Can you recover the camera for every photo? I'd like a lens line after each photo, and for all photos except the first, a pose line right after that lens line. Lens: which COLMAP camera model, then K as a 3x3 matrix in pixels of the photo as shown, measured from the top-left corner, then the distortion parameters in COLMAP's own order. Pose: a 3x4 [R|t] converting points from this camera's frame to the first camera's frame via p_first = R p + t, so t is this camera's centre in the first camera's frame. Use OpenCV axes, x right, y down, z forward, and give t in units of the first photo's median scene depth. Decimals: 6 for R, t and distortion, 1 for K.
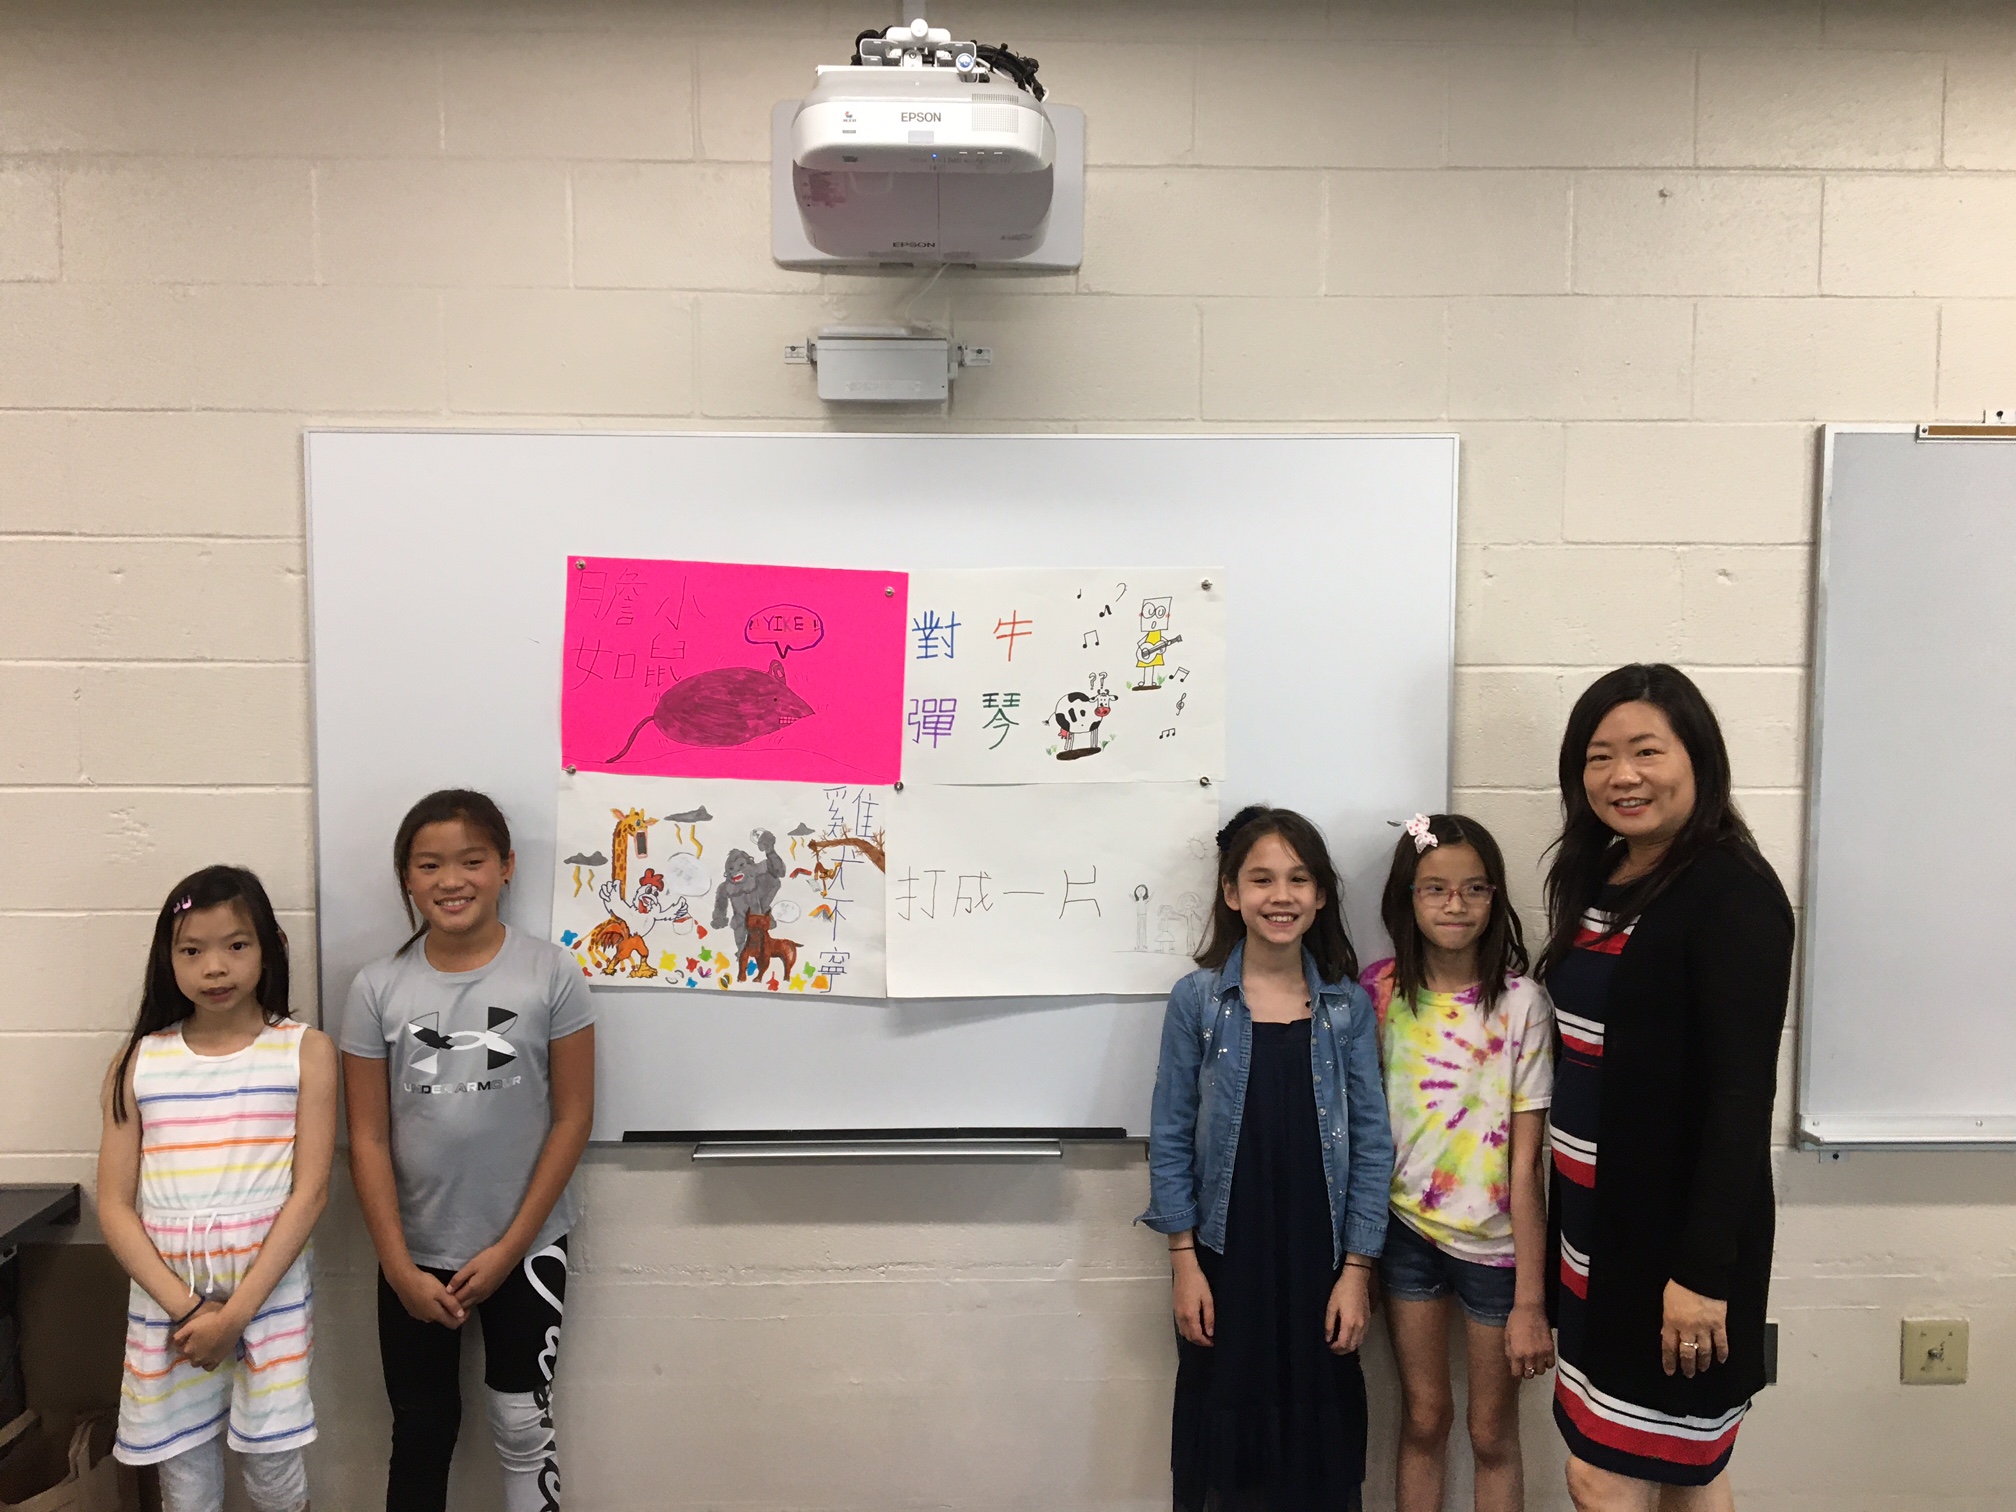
lens RADIAL K [[1698.6, 0, 1005.9], [0, 1698.6, 738.4], [0, 0, 1]] dist [0.013845, -0.002258]
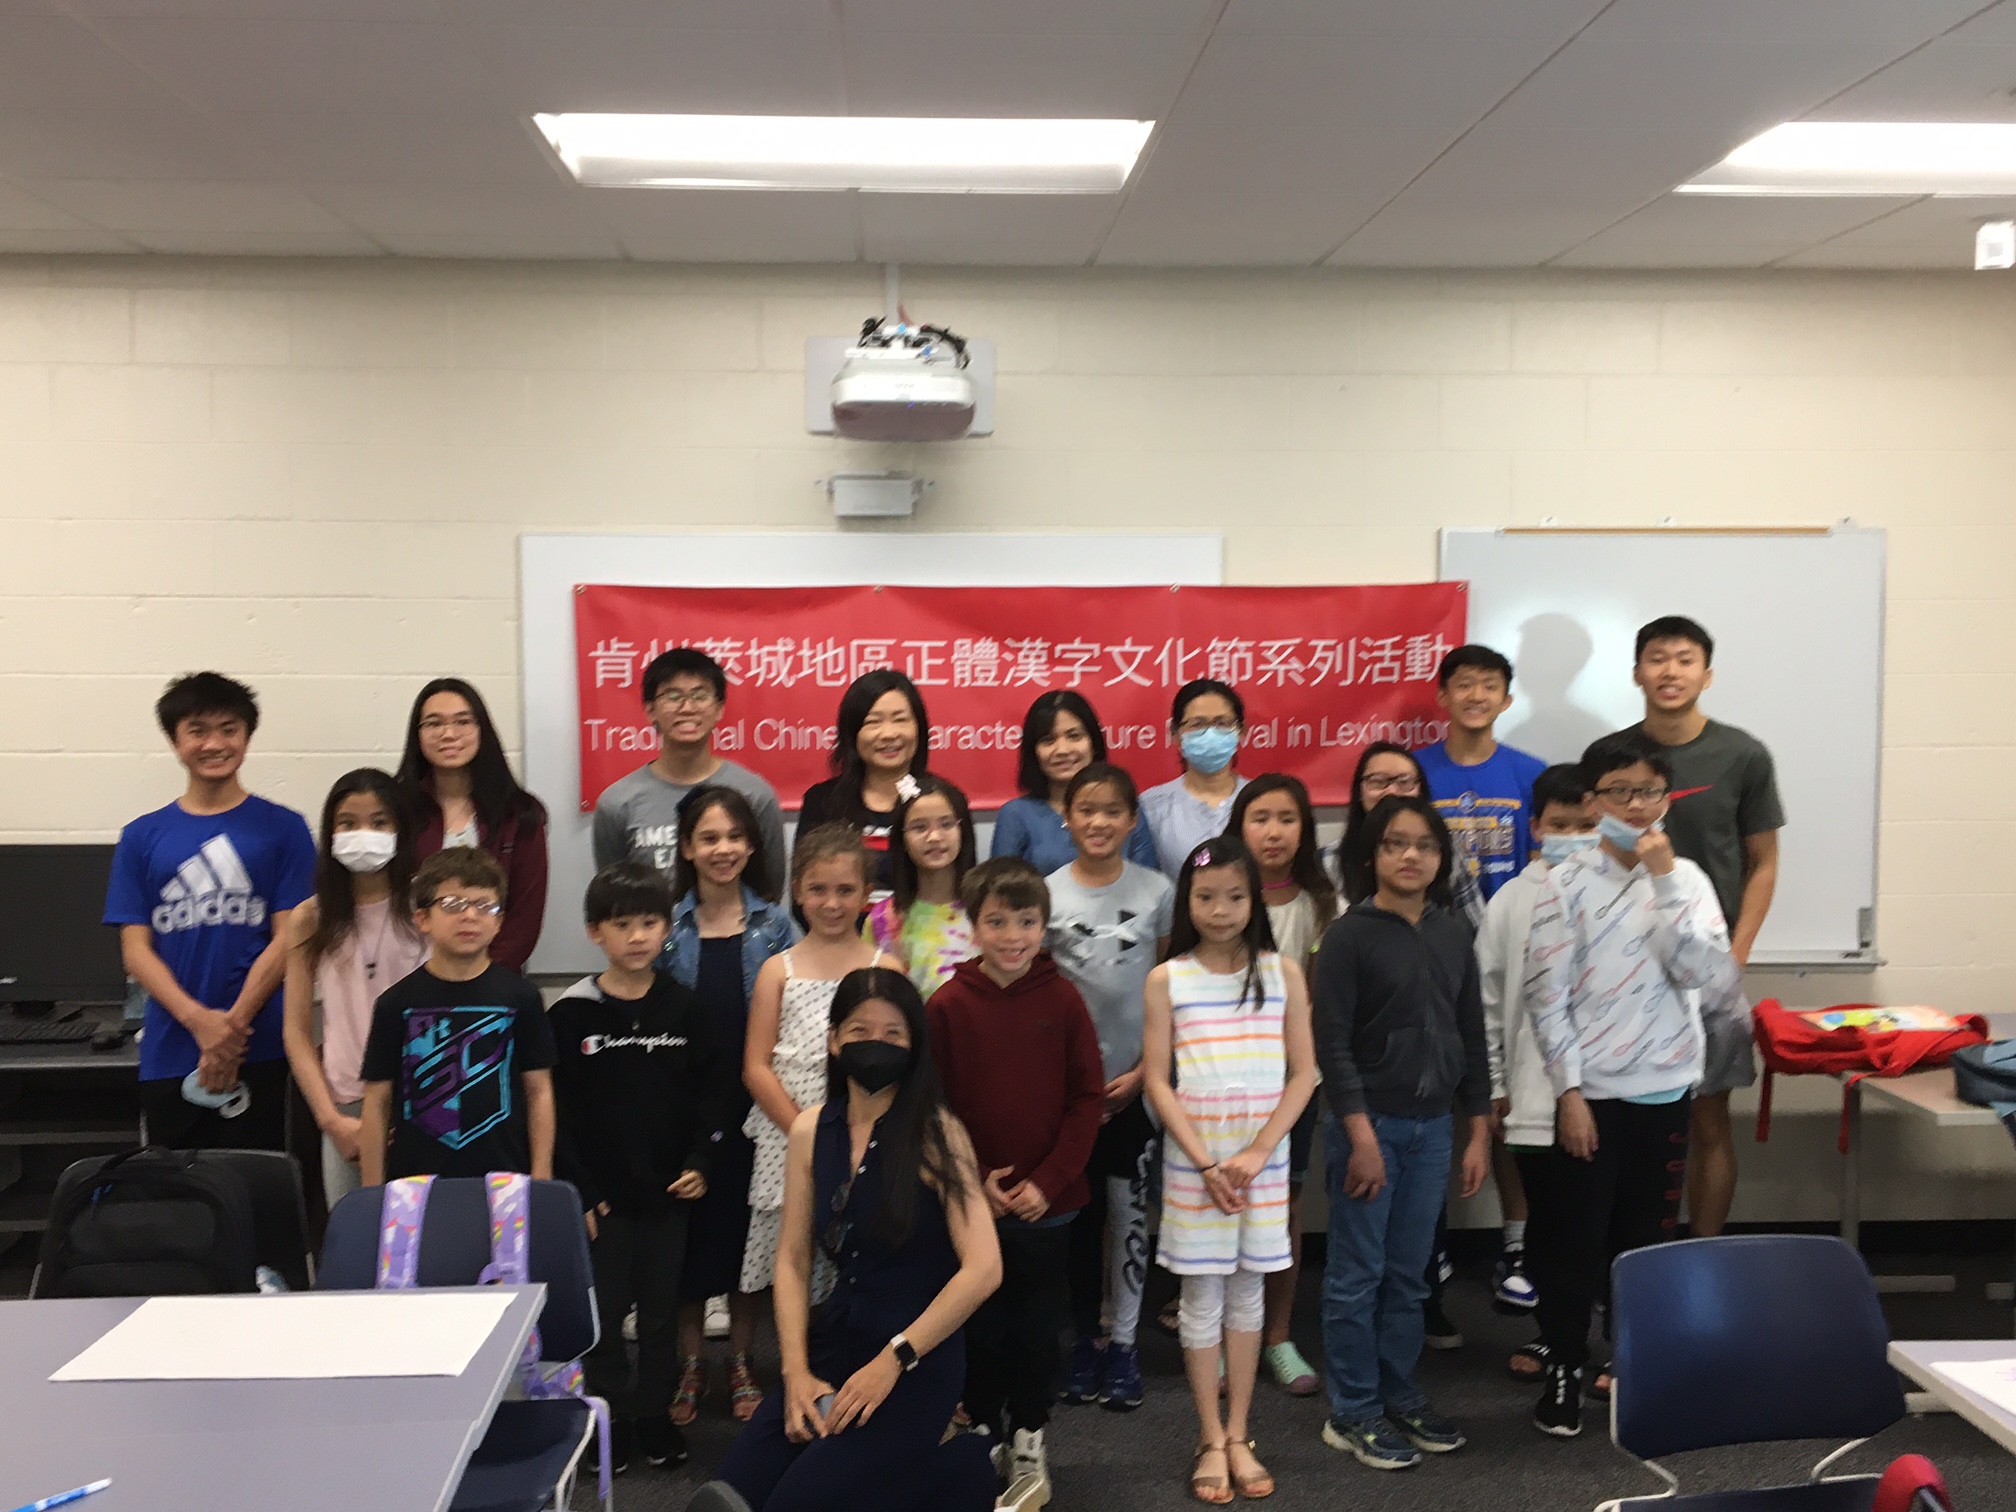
lens RADIAL K [[2185.4, 0, 1006.6], [0, 2185.4, 758.8], [0, 0, 1]] dist [0.014087, 0.000000]
pose [[0.999514, -0.006065, 0.030574, -0.009067], [0.006686, 0.999773, -0.020246, 0.081133], [-0.030444, 0.020441, 0.999327, -1.109247]]
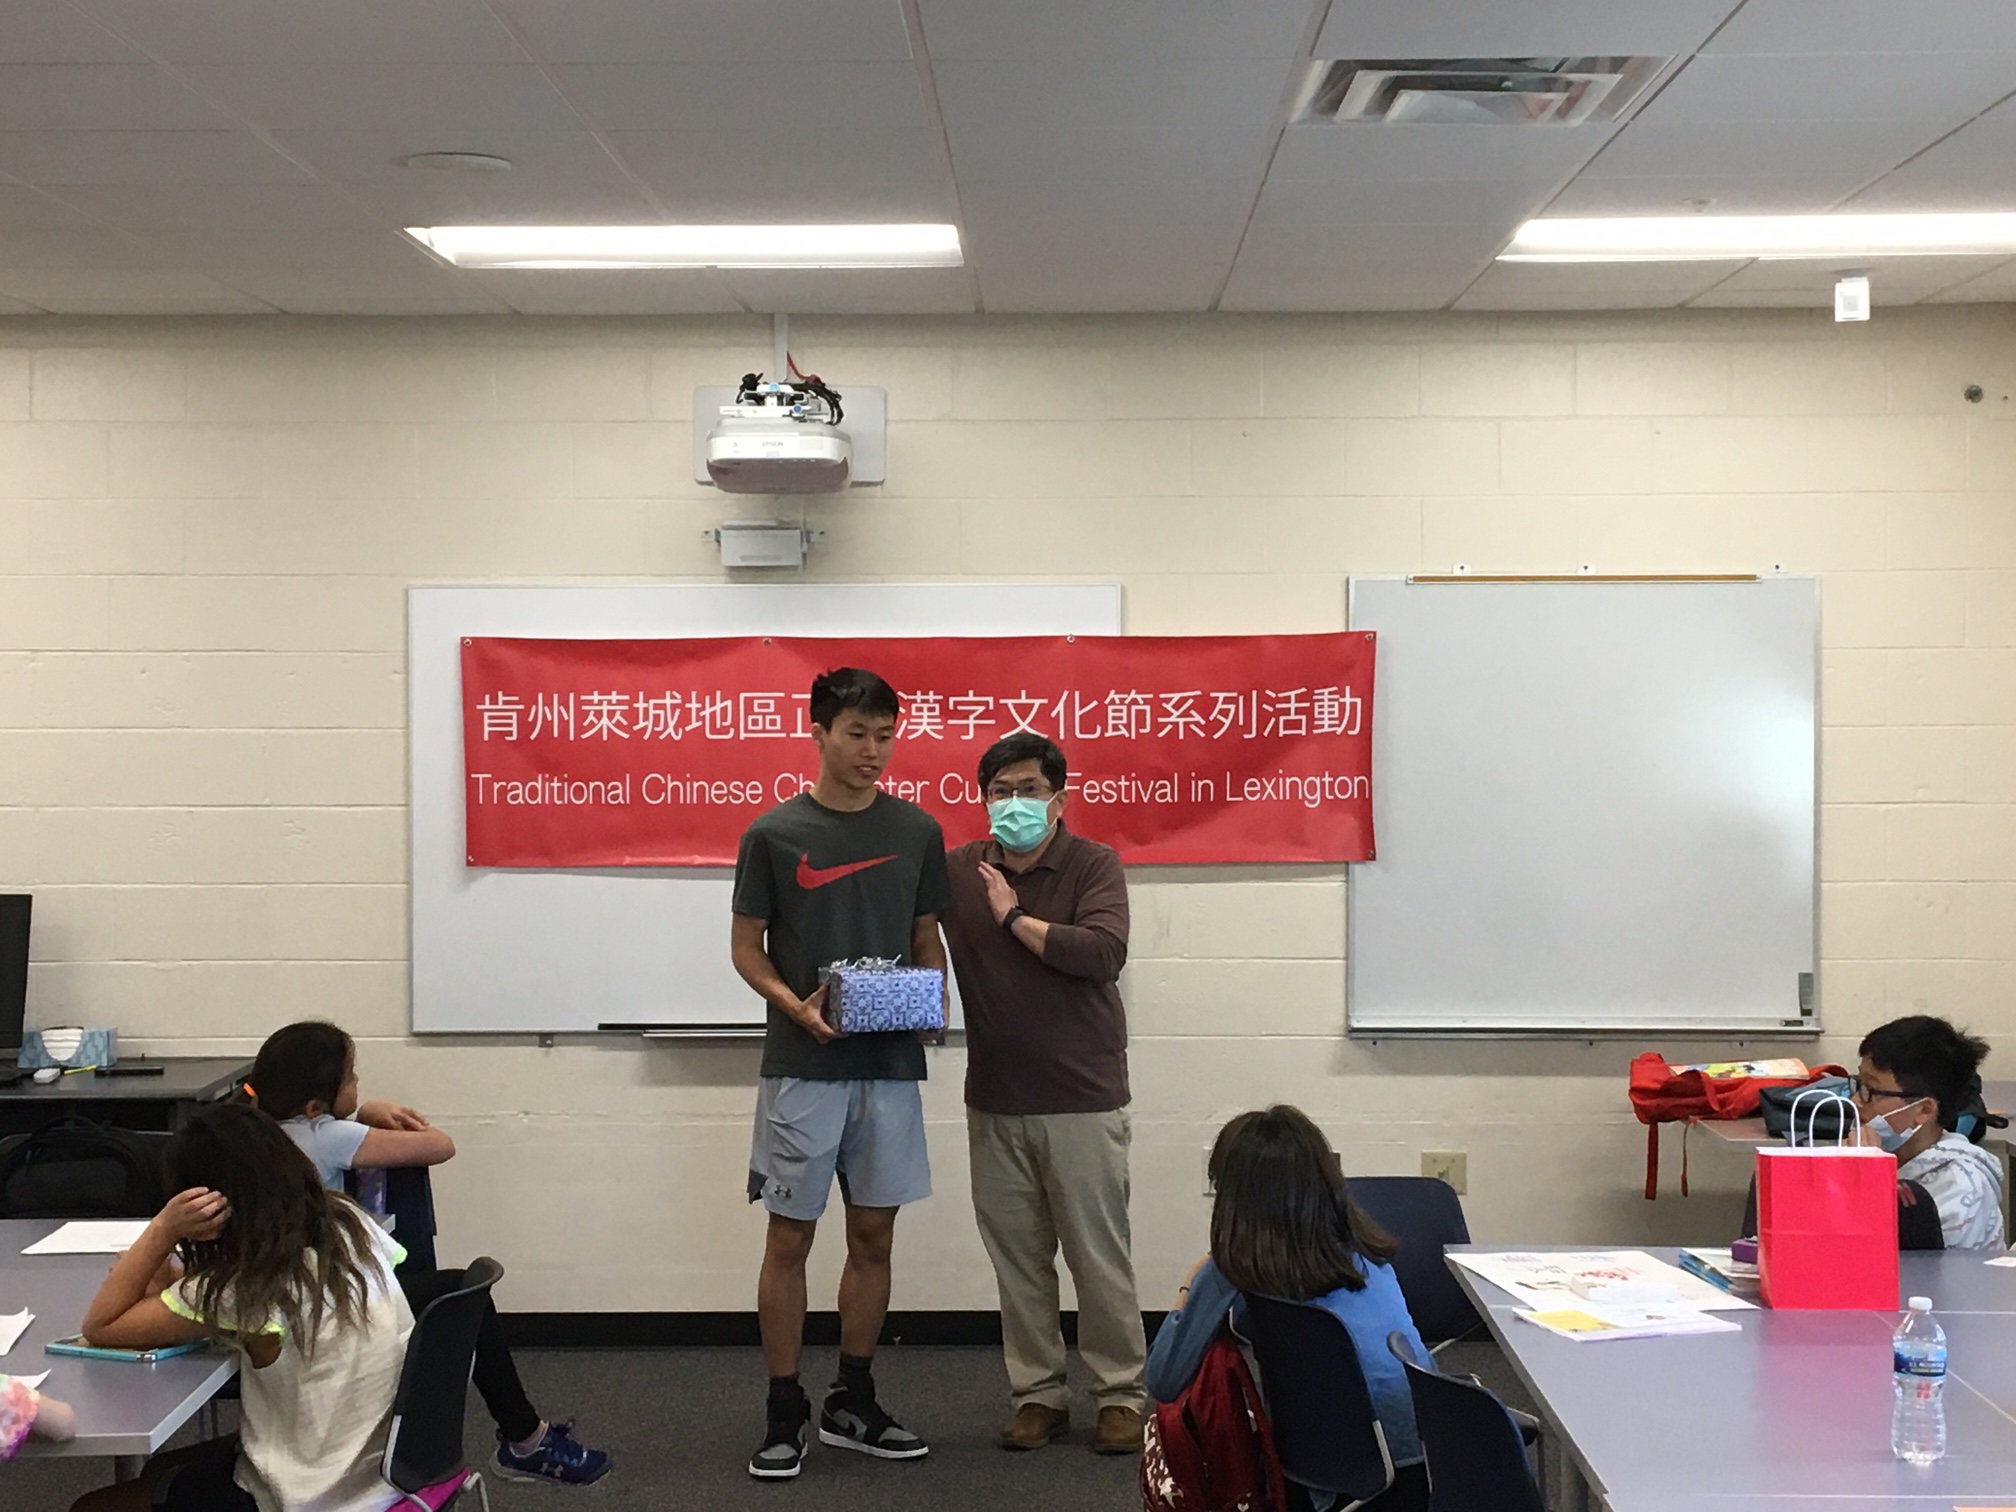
lens RADIAL K [[3328.6, 0, 1005.2], [0, 3328.6, 757.0], [0, 0, 1]] dist [0.035504, 0.000000]
pose [[0.999510, -0.005296, -0.030836, 0.255537], [0.003574, 0.998446, -0.055620, 0.160438], [0.031082, 0.055483, 0.997976, -2.142230]]
